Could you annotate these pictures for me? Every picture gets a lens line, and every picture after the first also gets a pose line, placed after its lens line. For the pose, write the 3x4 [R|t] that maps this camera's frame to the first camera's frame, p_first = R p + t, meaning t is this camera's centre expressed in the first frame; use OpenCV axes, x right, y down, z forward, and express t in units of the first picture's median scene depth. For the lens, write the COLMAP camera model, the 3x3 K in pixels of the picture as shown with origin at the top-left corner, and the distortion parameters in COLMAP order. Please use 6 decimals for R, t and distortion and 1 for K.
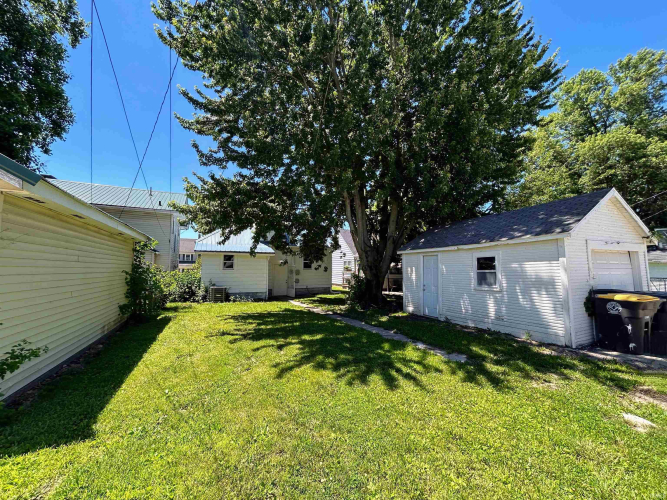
lens RADIAL K [[267.6, 0, 333.5], [0, 267.6, 250.0], [0, 0, 1]] dist [-0.000749, -0.000021]
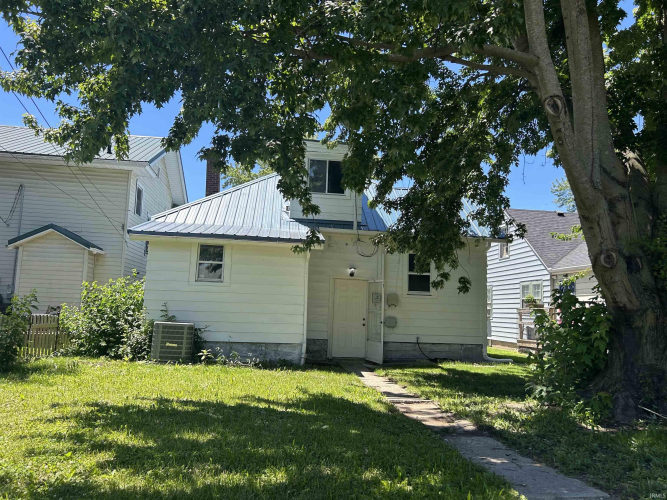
lens RADIAL K [[506.4, 0, 333.5], [0, 506.4, 250.0], [0, 0, 1]] dist [0.007014, 0.001956]
pose [[0.950042, -0.006565, -0.312053, 0.015342], [-0.012101, 0.998252, -0.057843, 0.067588], [0.311888, 0.058730, 0.948302, 0.346833]]
